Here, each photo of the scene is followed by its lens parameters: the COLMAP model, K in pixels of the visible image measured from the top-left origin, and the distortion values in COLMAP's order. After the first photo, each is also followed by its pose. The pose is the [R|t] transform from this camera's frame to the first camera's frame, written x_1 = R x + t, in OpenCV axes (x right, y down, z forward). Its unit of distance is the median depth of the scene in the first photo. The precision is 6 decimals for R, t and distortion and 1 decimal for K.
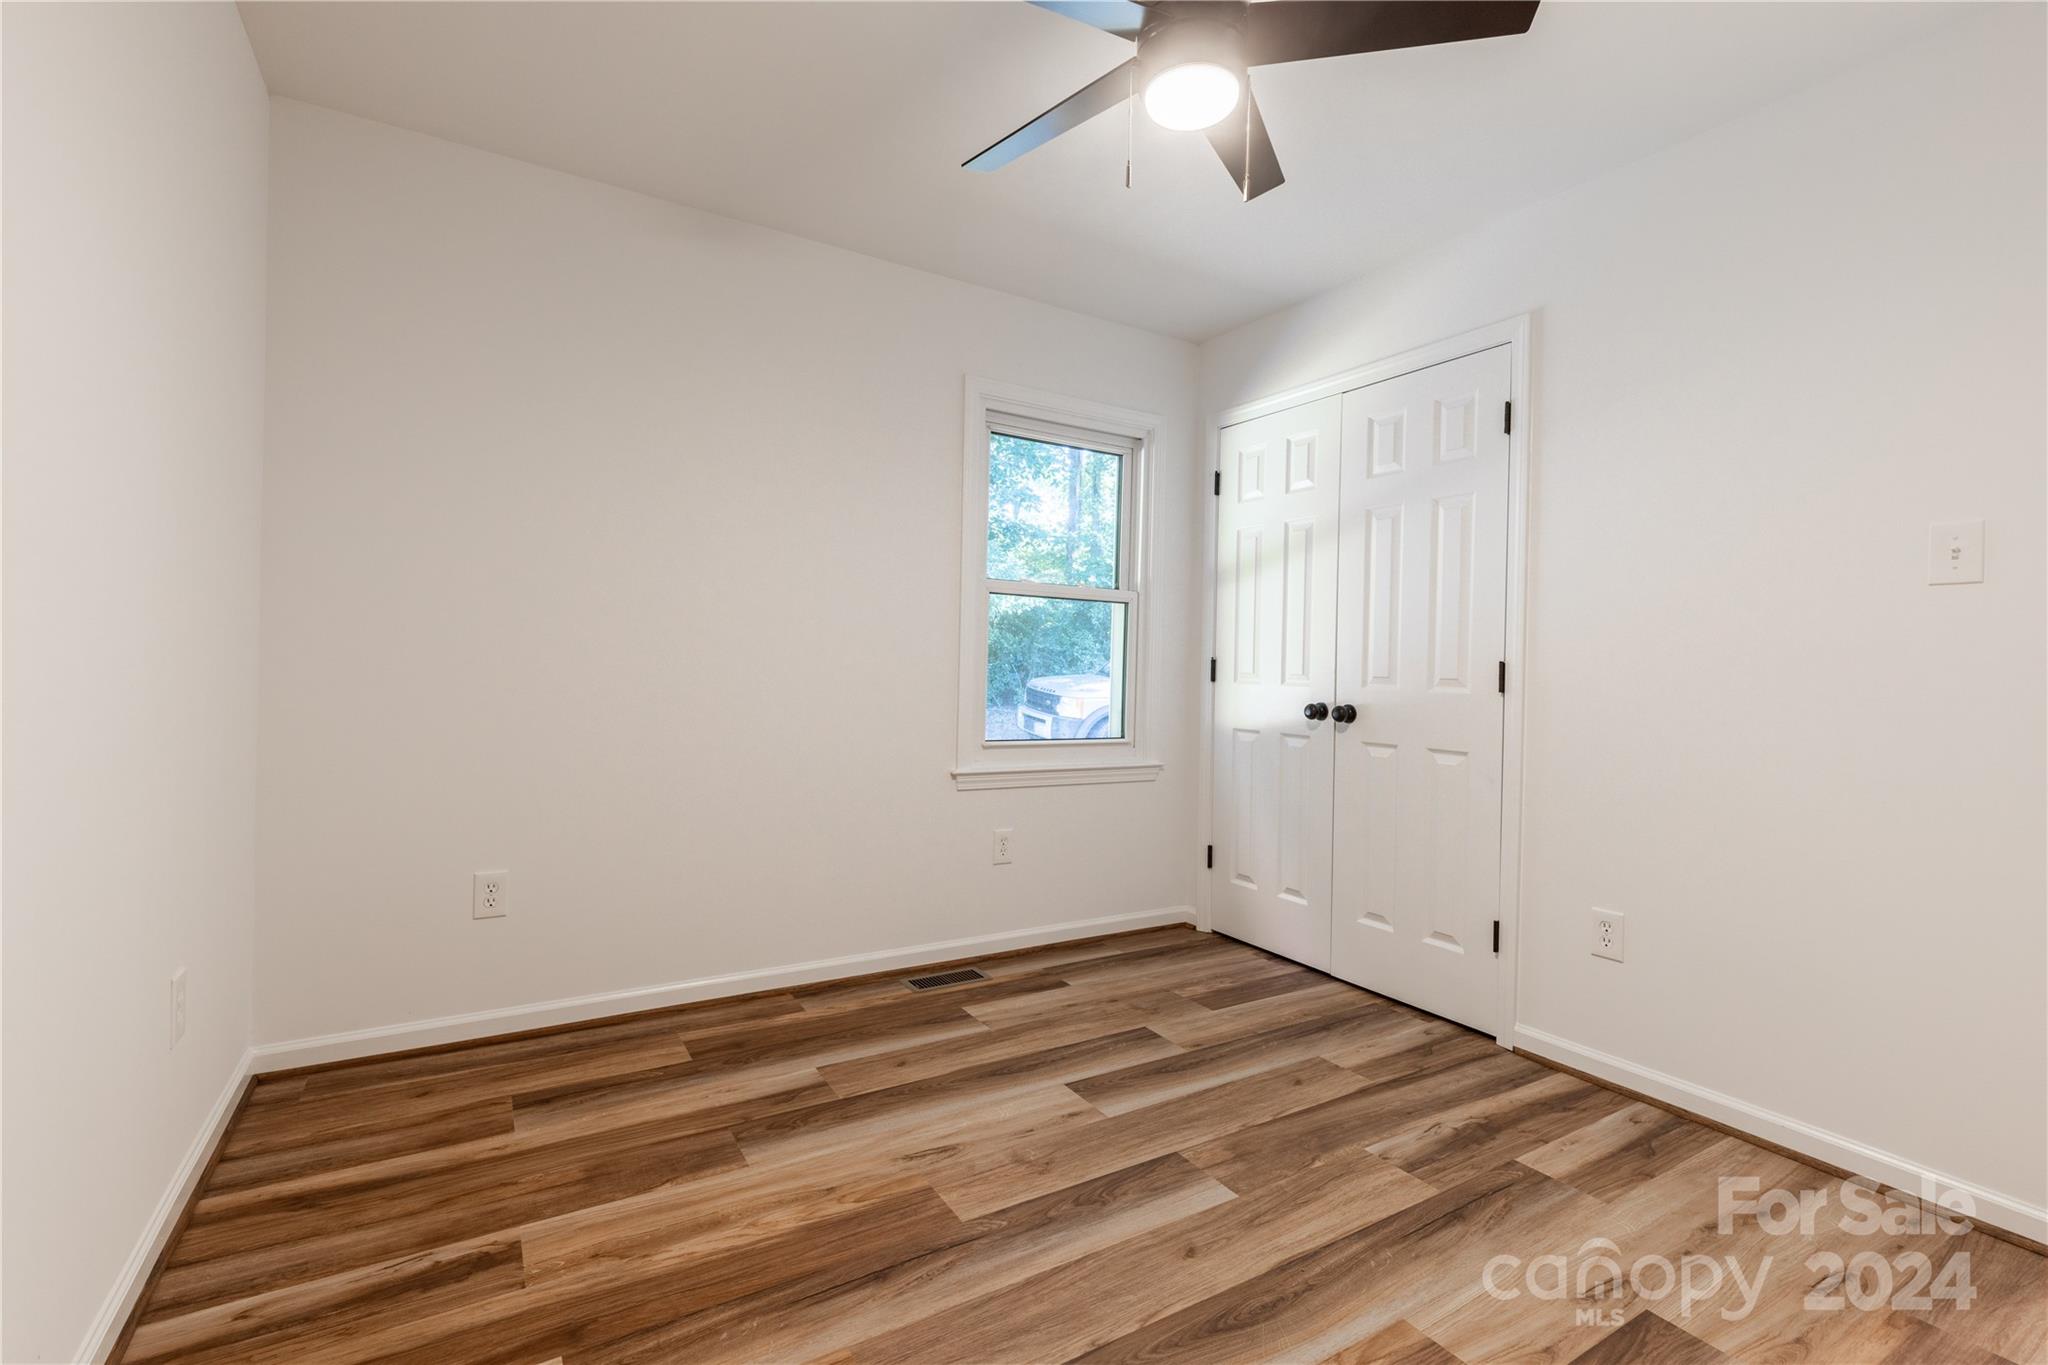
lens RADIAL K [[916.6, 0, 1011.0], [0, 916.6, 672.8], [0, 0, 1]] dist [0.002389, -0.000214]
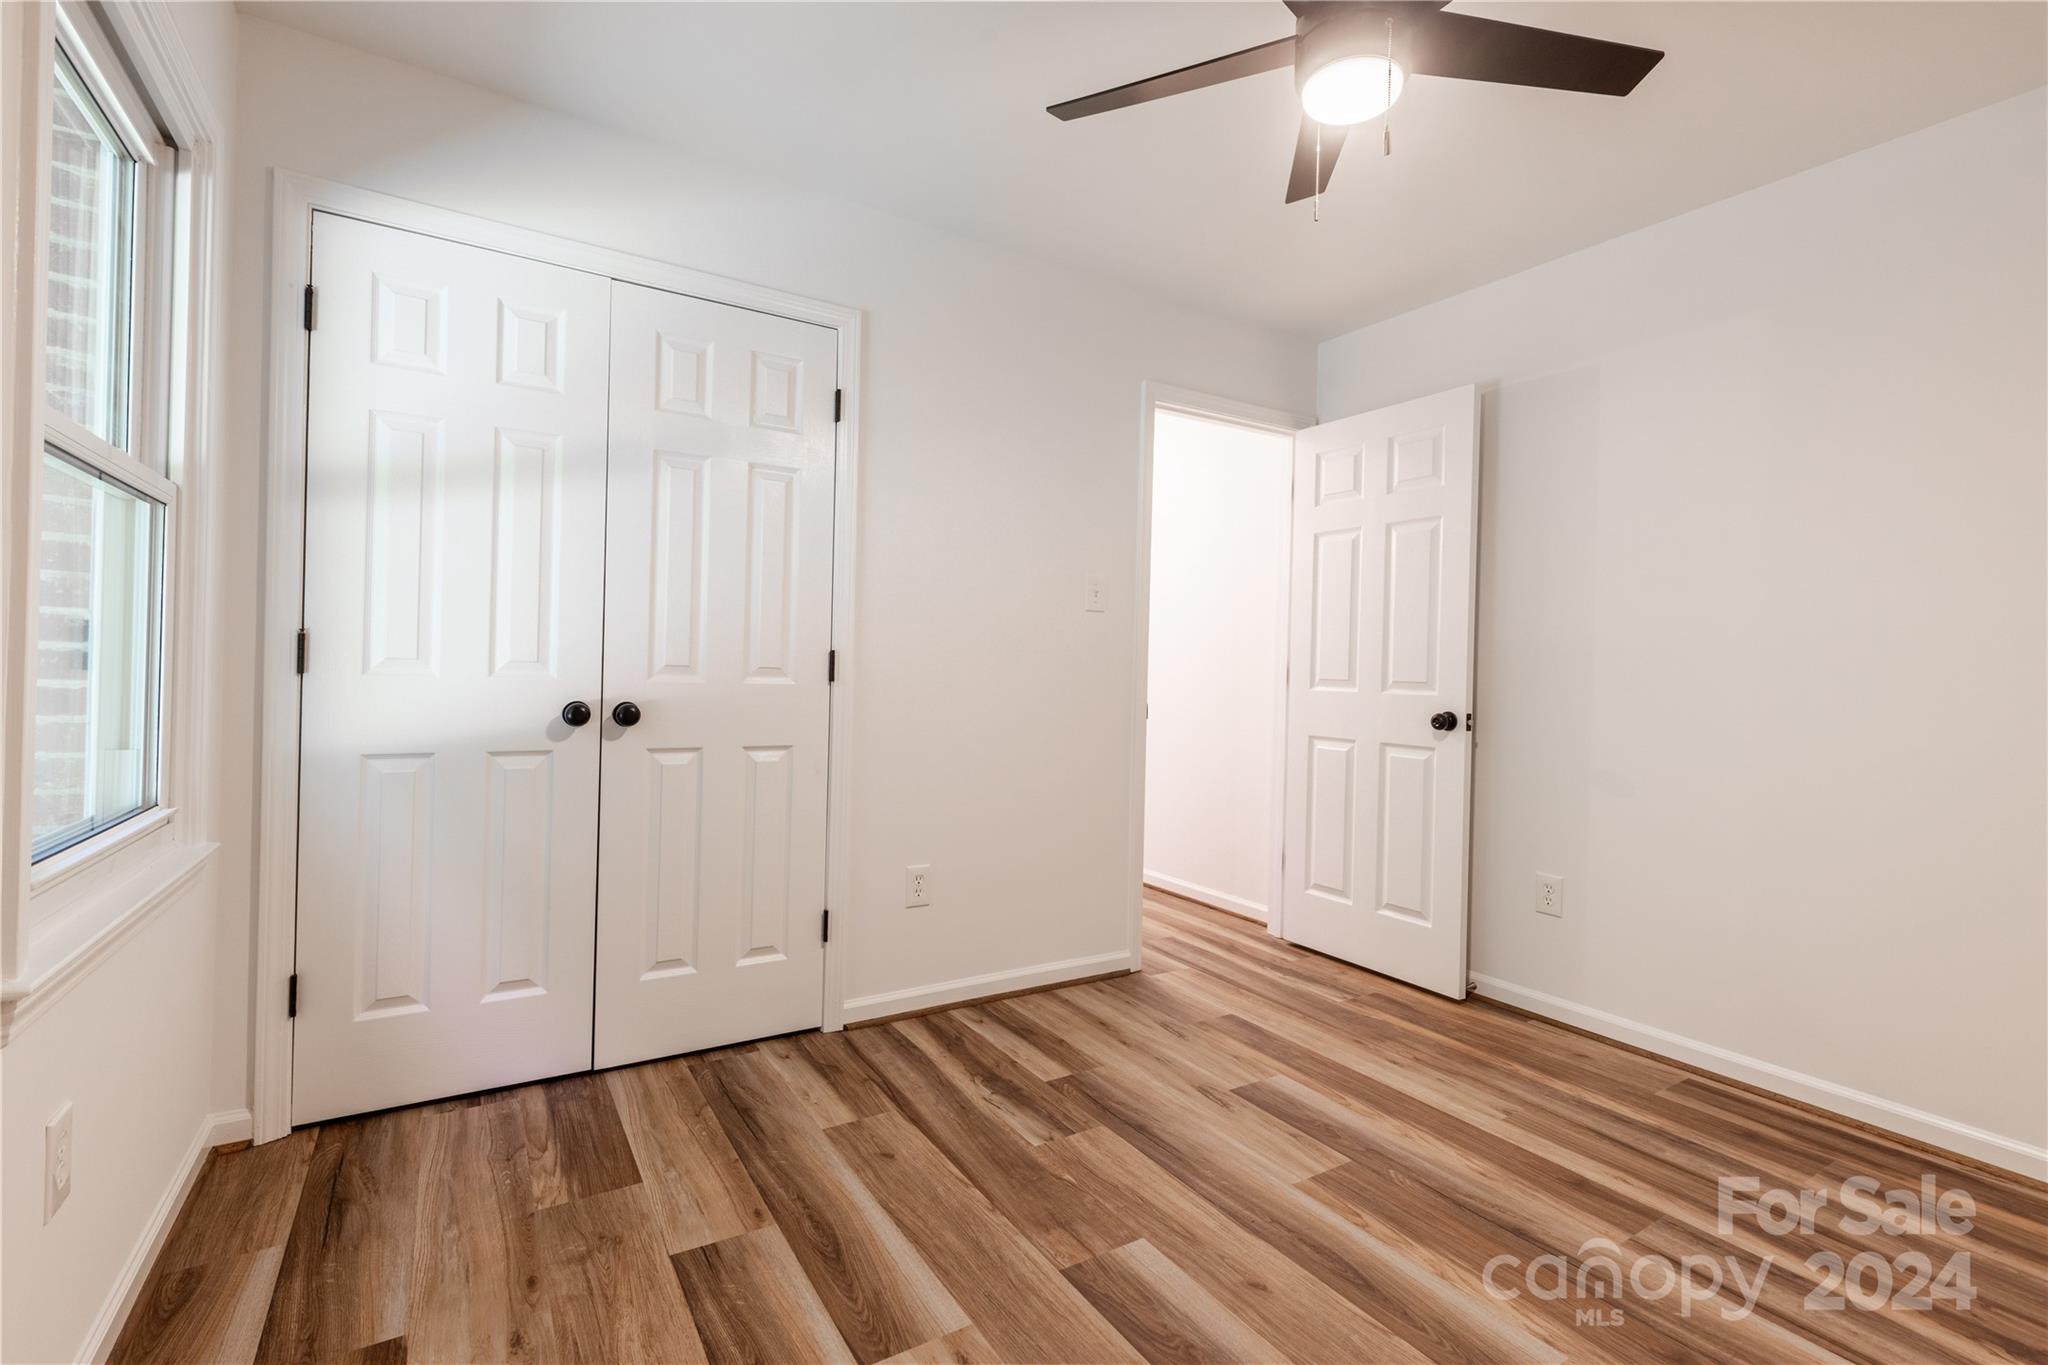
lens RADIAL K [[916.6, 0, 1037.3], [0, 916.6, 677.1], [0, 0, 1]] dist [0.002389, -0.000214]
pose [[-0.027768, -0.030768, 0.999141, -0.495285], [-0.016613, 0.999402, 0.030314, -0.018109], [-0.999476, -0.015757, -0.028263, 0.856634]]
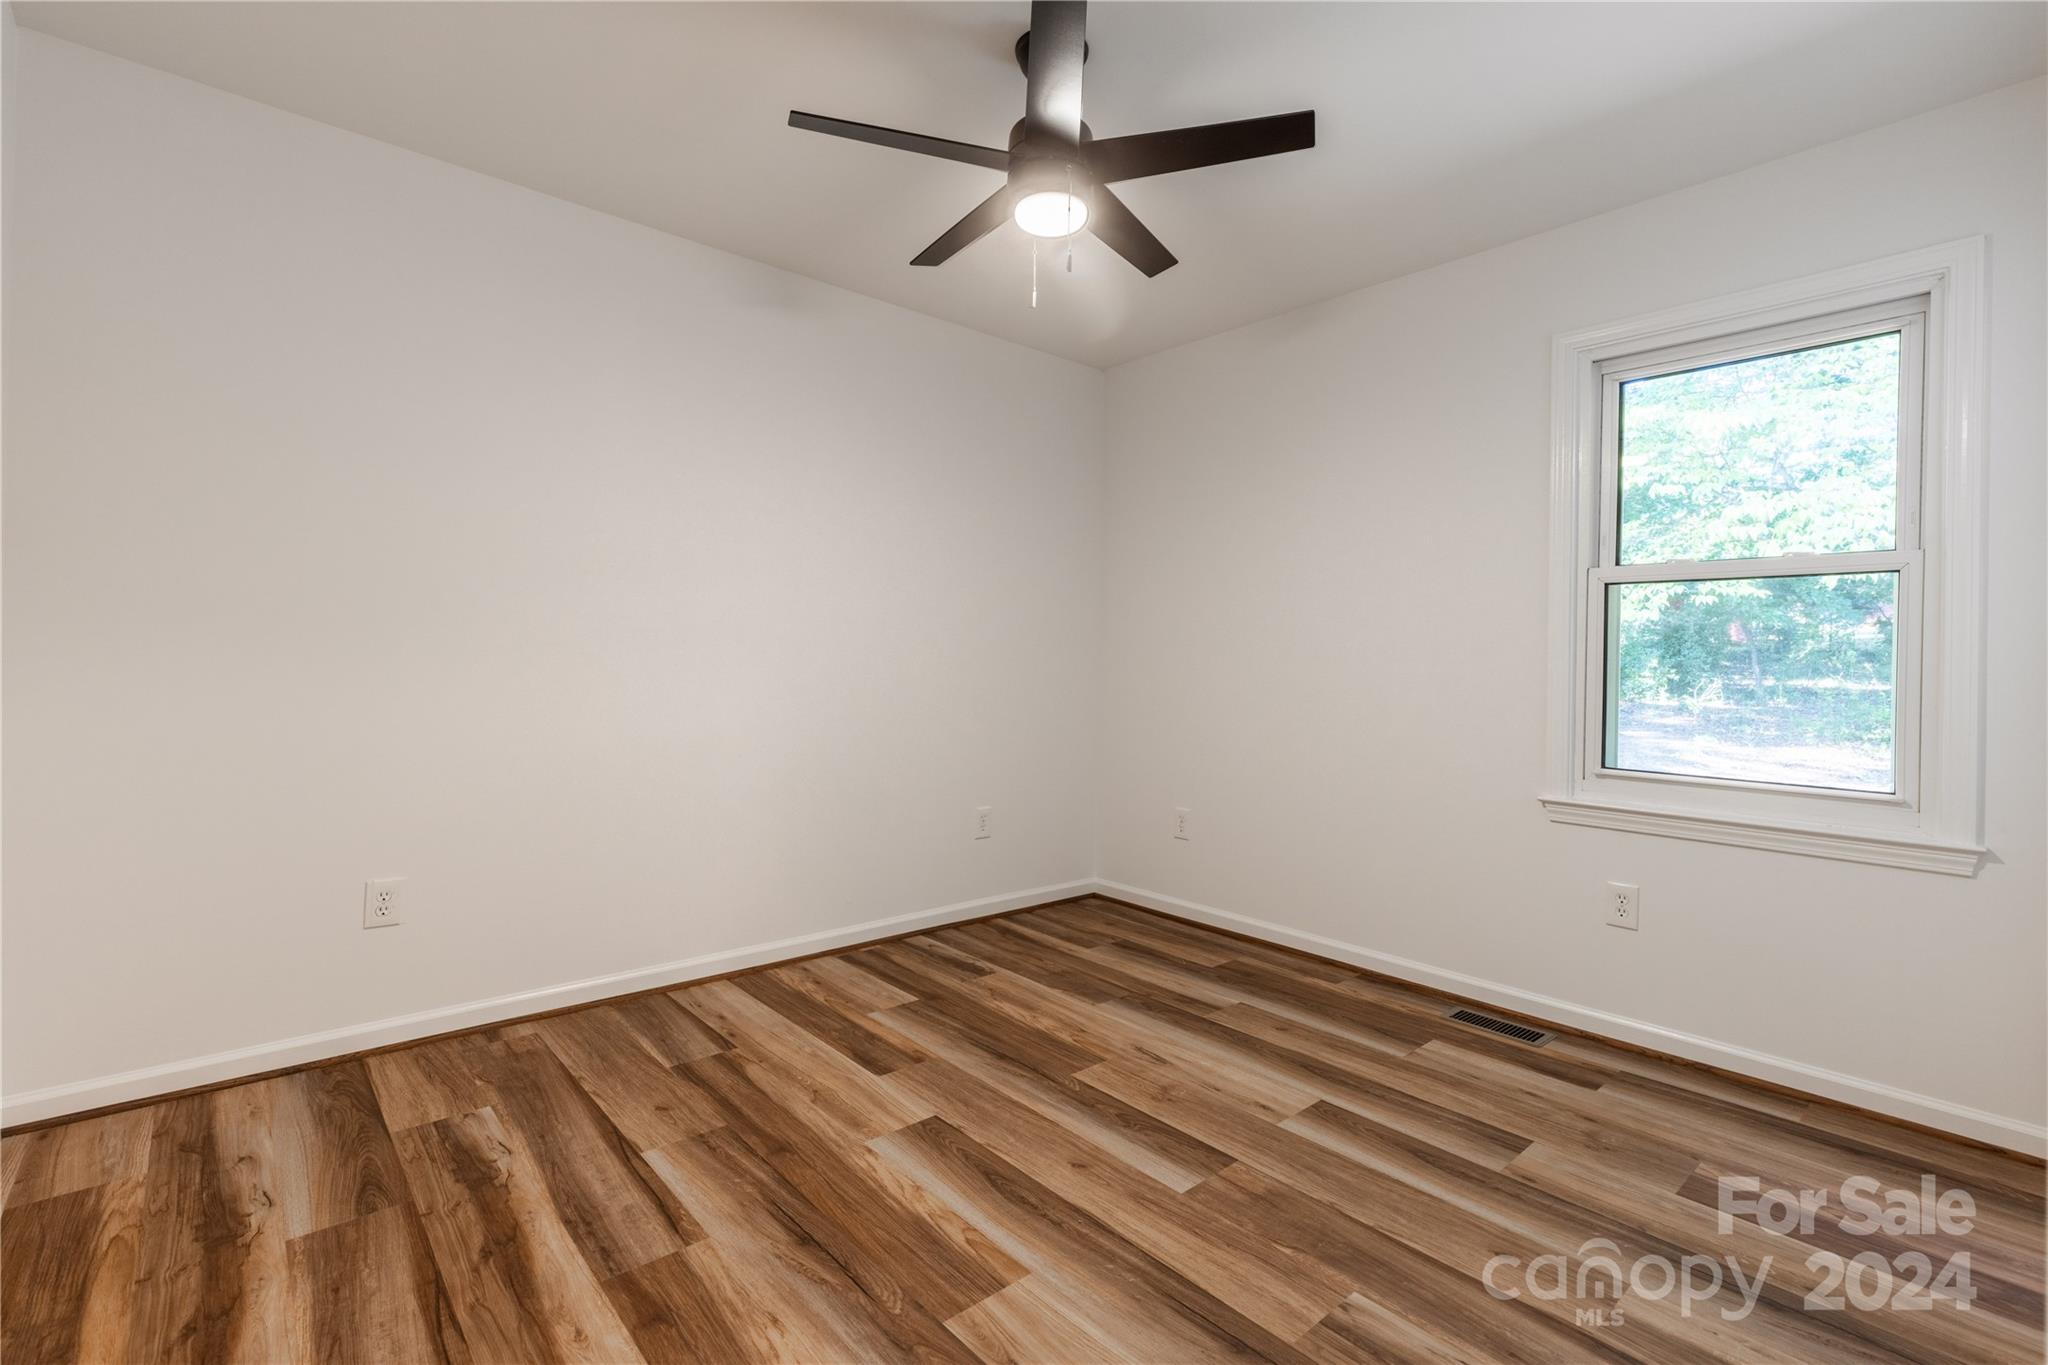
lens RADIAL K [[916.6, 0, 1043.7], [0, 916.6, 673.3], [0, 0, 1]] dist [0.002389, -0.000214]
pose [[0.187864, -0.008440, -0.982159, 0.903451], [-0.021090, 0.999698, -0.012625, 0.015730], [0.981969, 0.023086, 0.187629, 0.489414]]
